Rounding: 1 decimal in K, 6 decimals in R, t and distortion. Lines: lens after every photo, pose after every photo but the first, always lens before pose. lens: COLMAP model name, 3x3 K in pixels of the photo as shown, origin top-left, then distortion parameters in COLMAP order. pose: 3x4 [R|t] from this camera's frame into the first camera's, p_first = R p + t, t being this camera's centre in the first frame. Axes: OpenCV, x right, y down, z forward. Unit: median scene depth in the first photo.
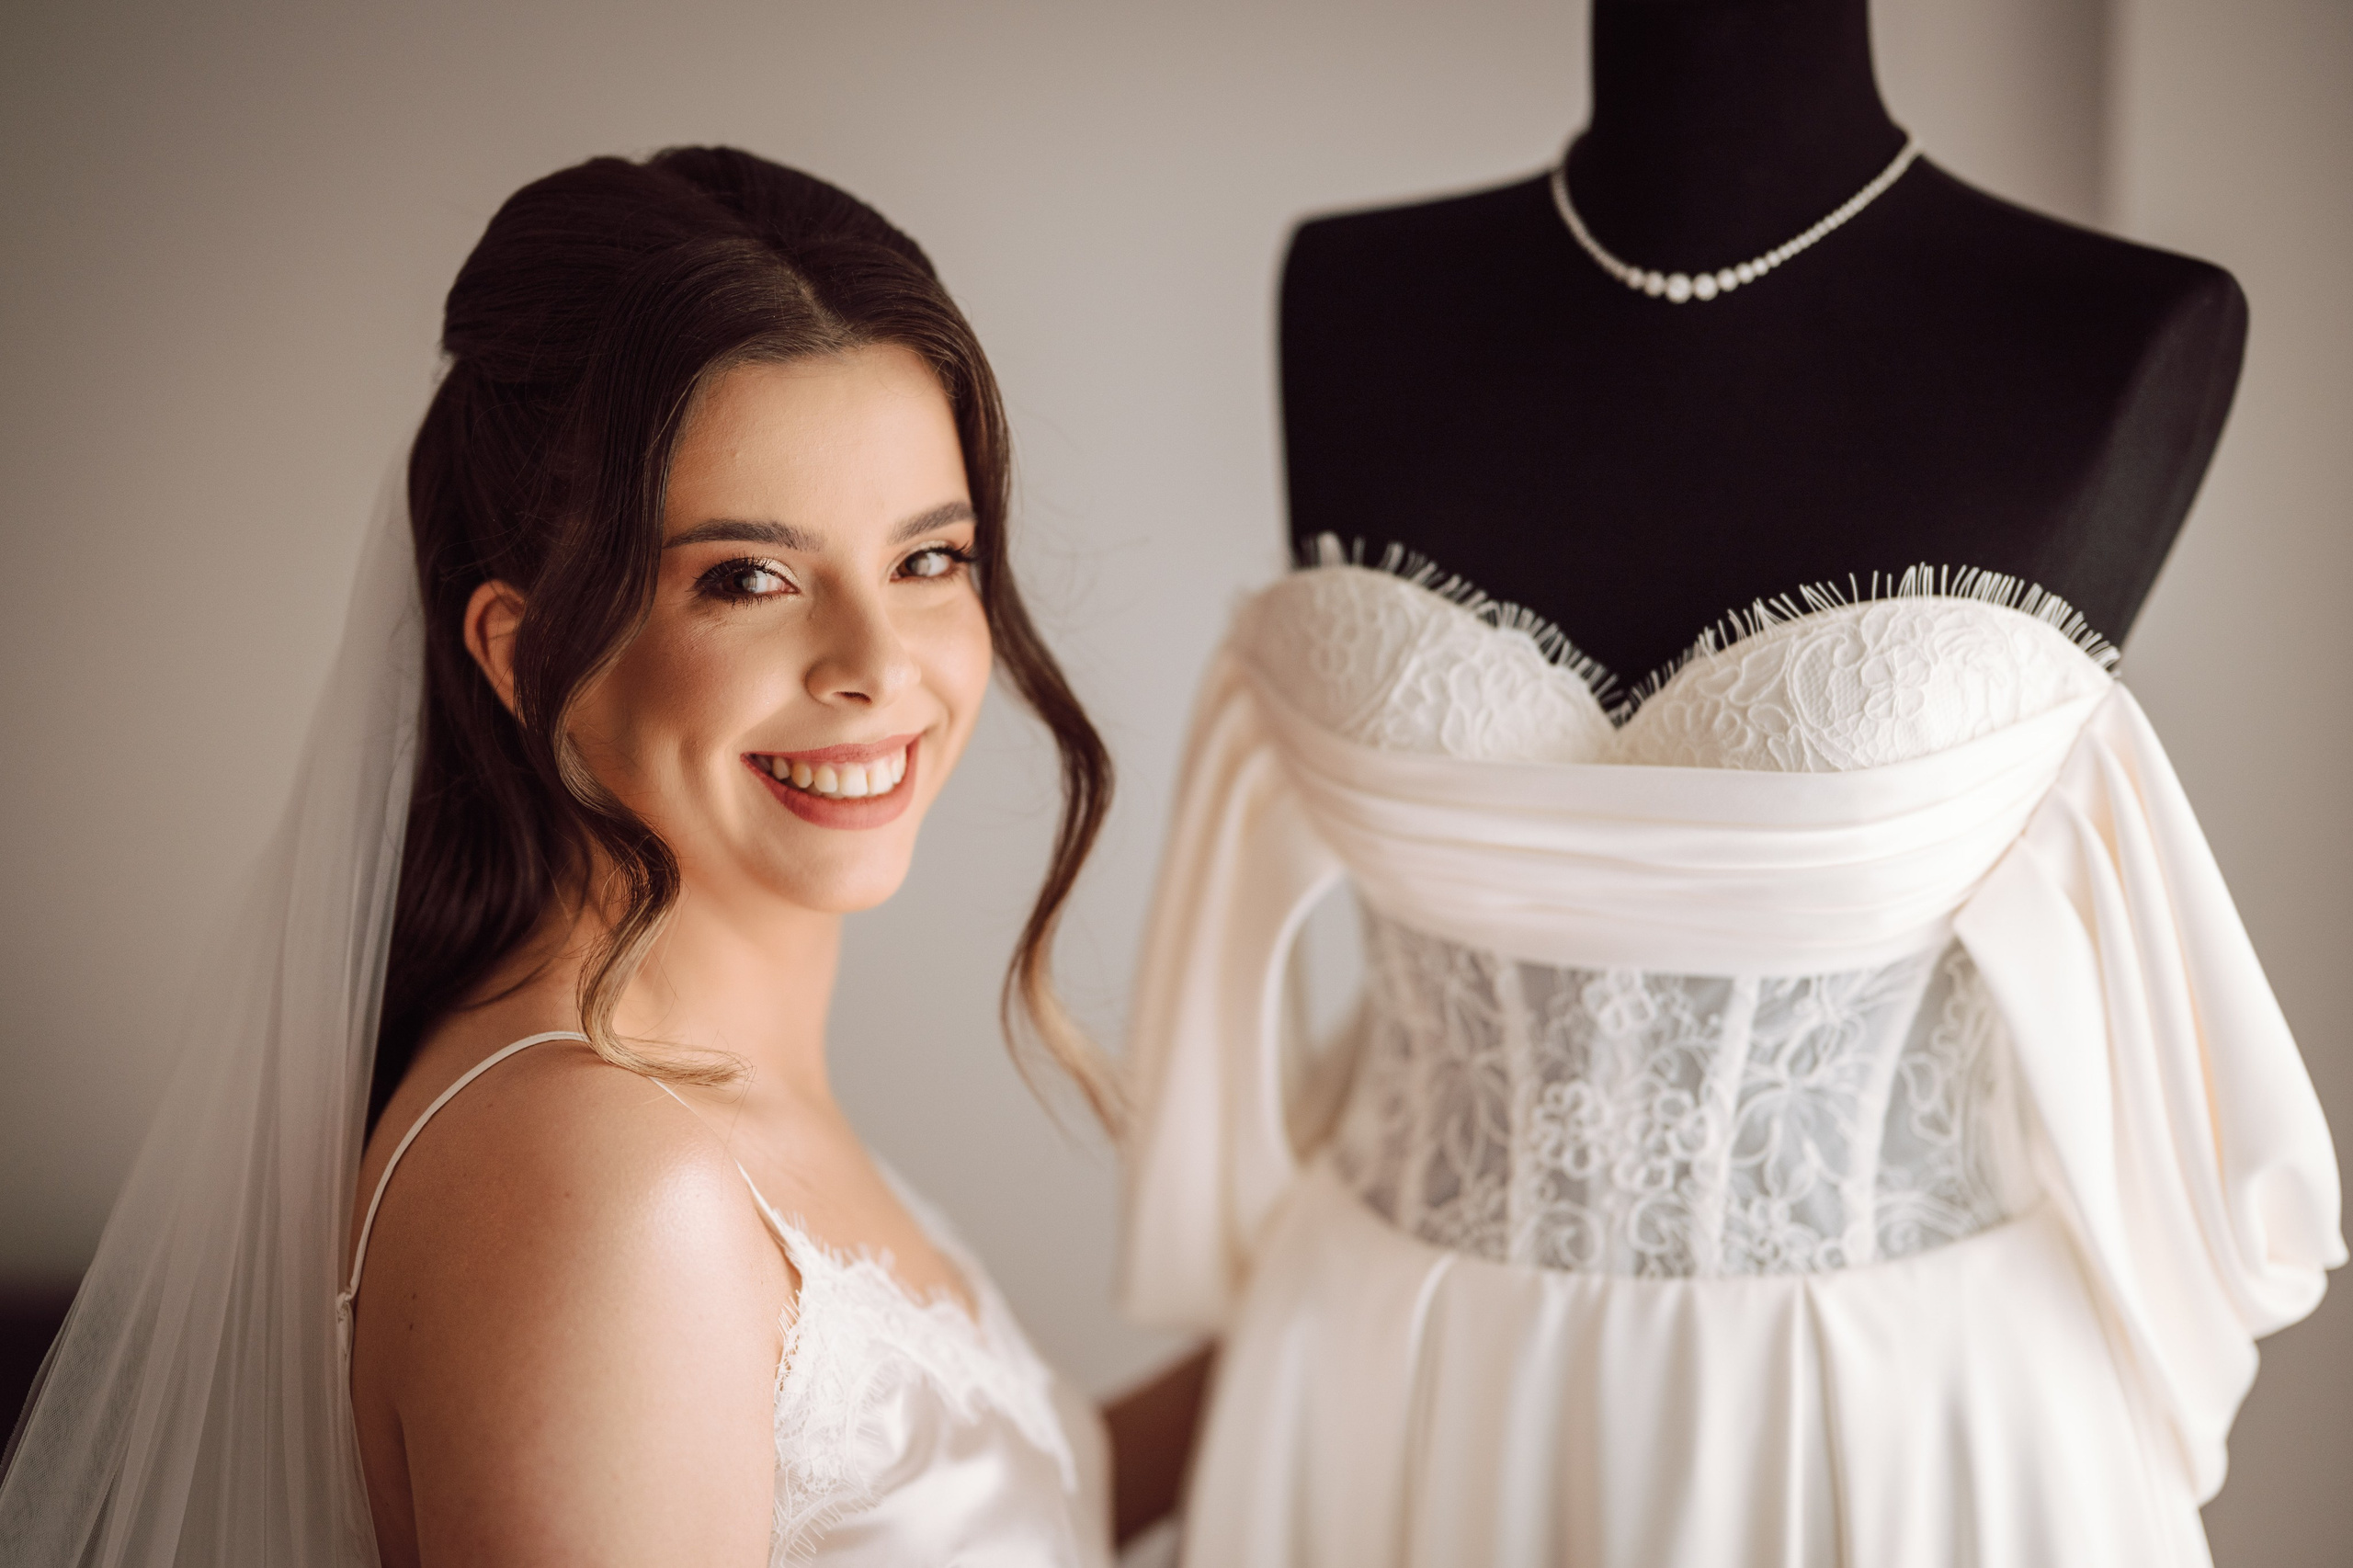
lens RADIAL K [[5809.1, 0, 1176.5], [0, 5809.1, 784.0], [0, 0, 1]] dist [-0.021007, 0.393497]
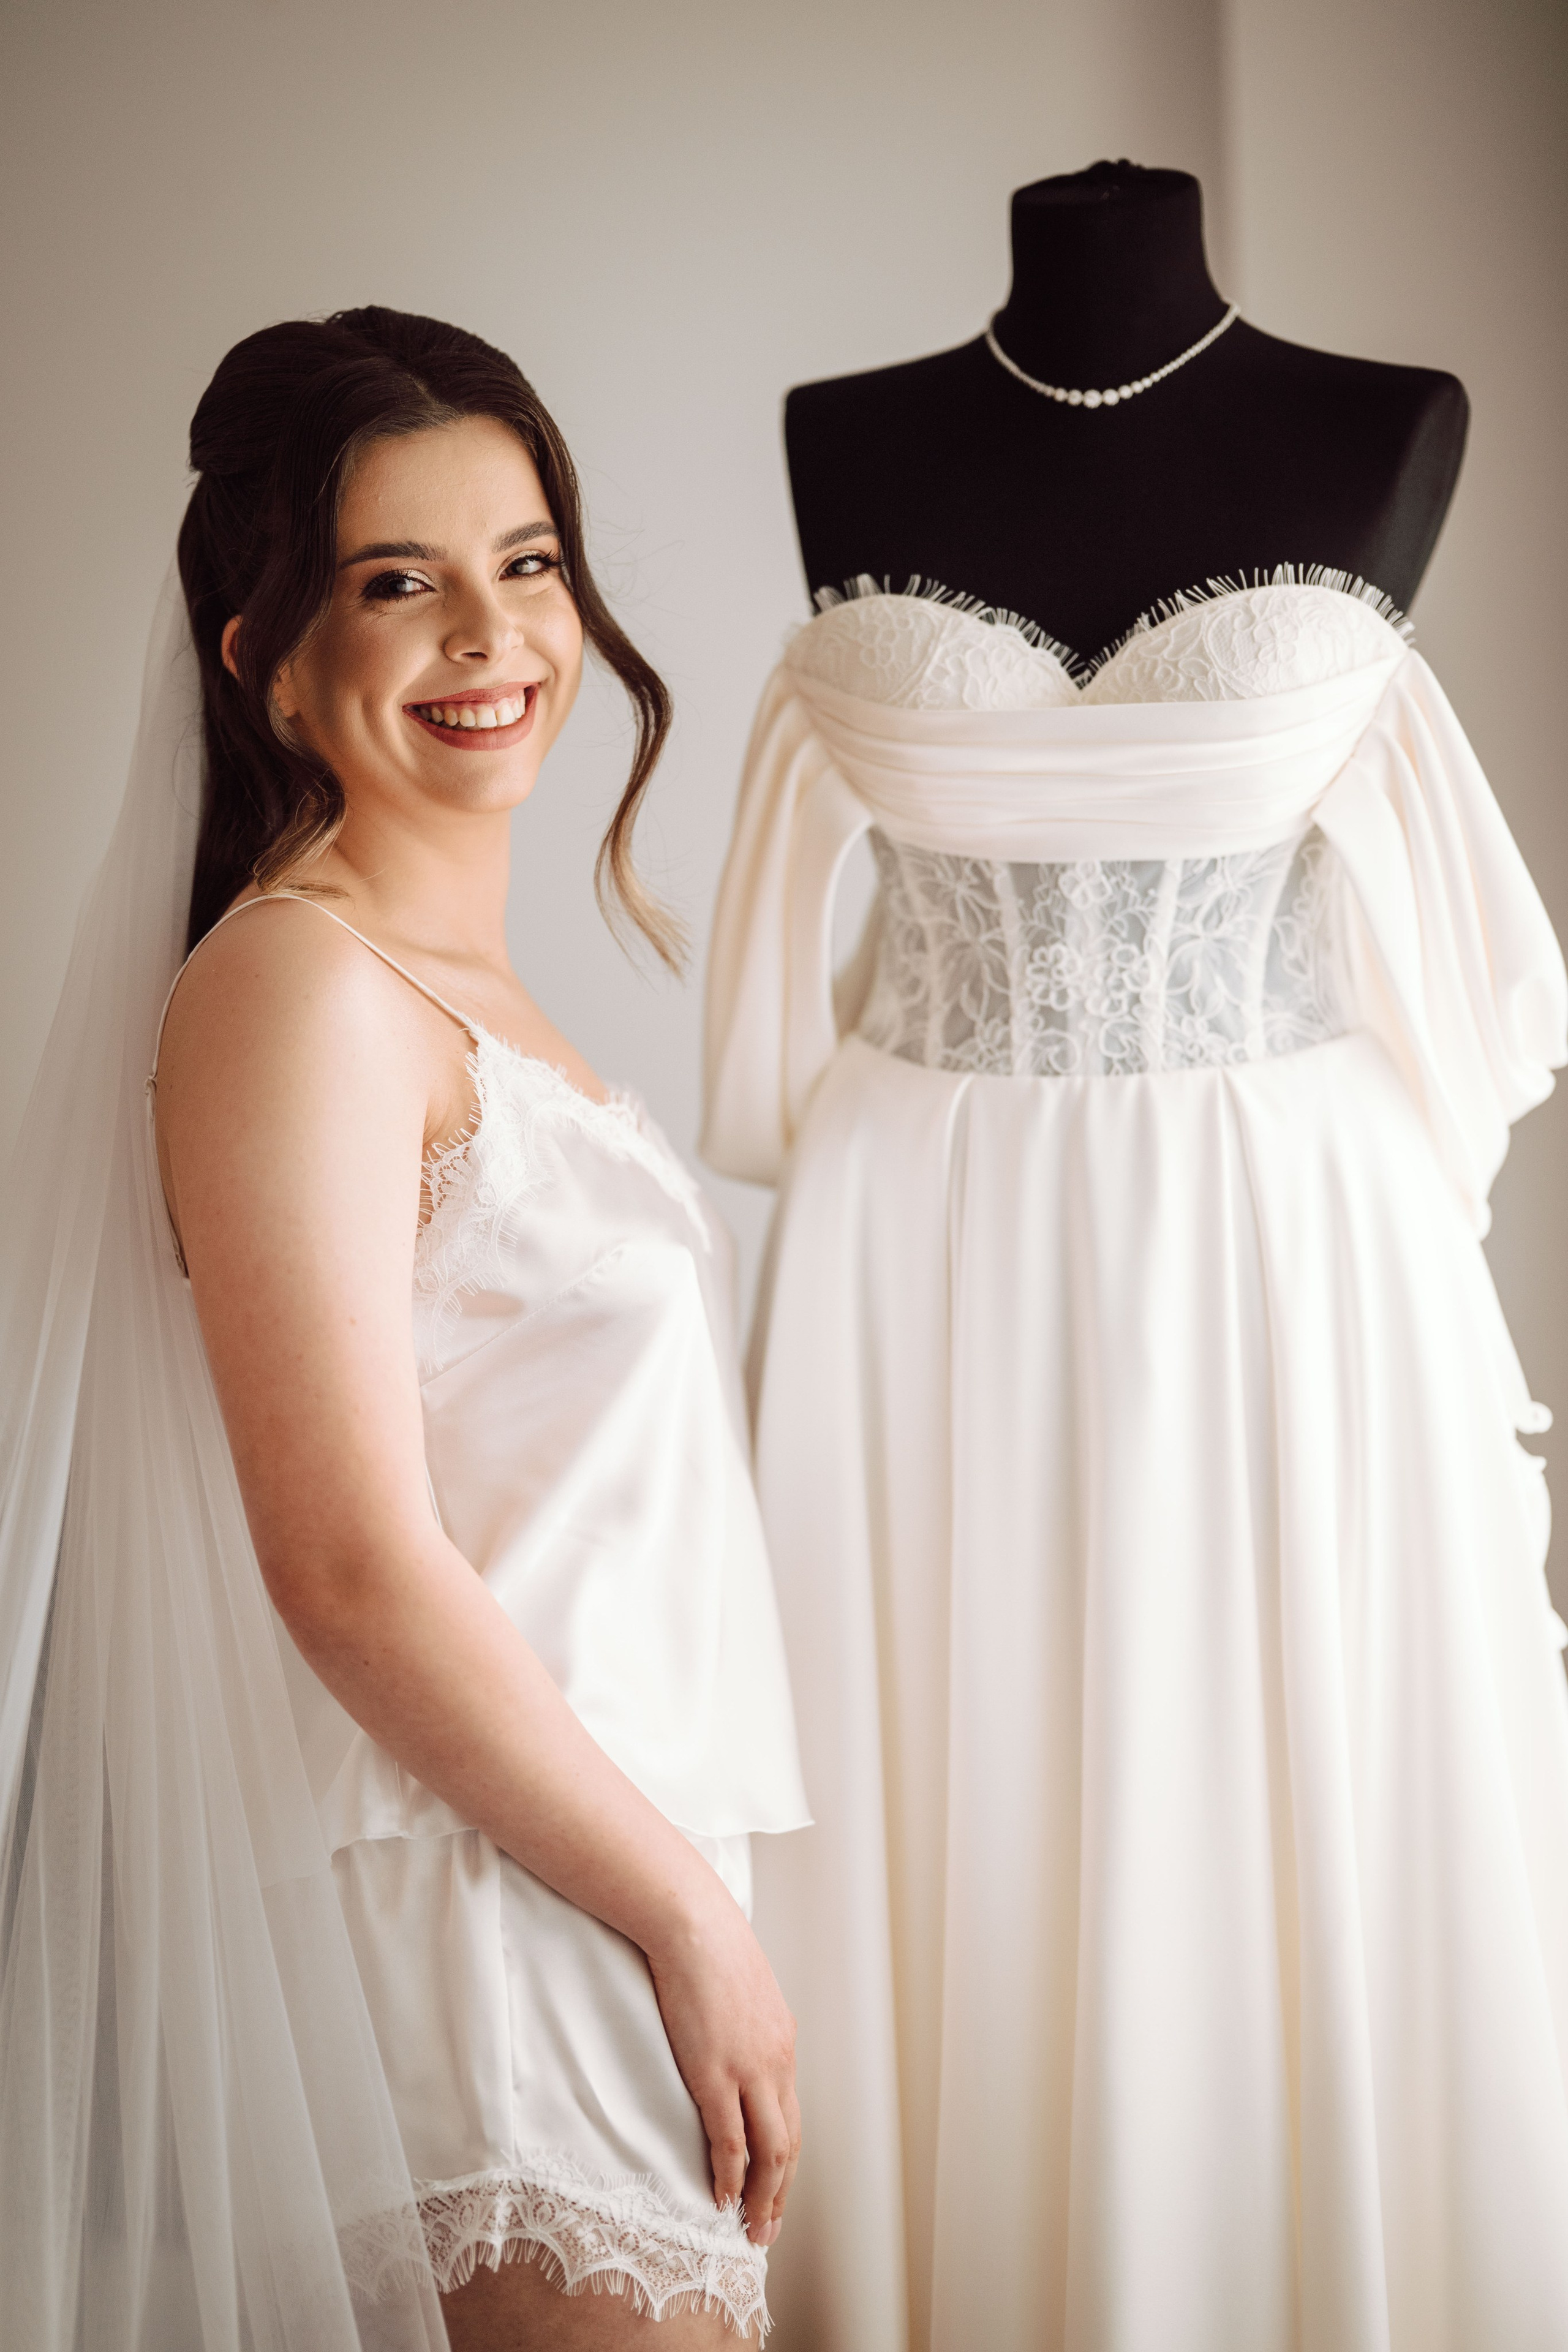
lens RADIAL K [[5806.8, 0, 784.0], [0, 5806.8, 1176.0], [0, 0, 1]] dist [-0.021007, 0.393497]
pose [[0.982885, -0.041646, 0.179452, -0.259681], [0.054966, 0.996038, -0.069901, 0.206697], [-0.175830, 0.078568, 0.981280, -0.398240]]
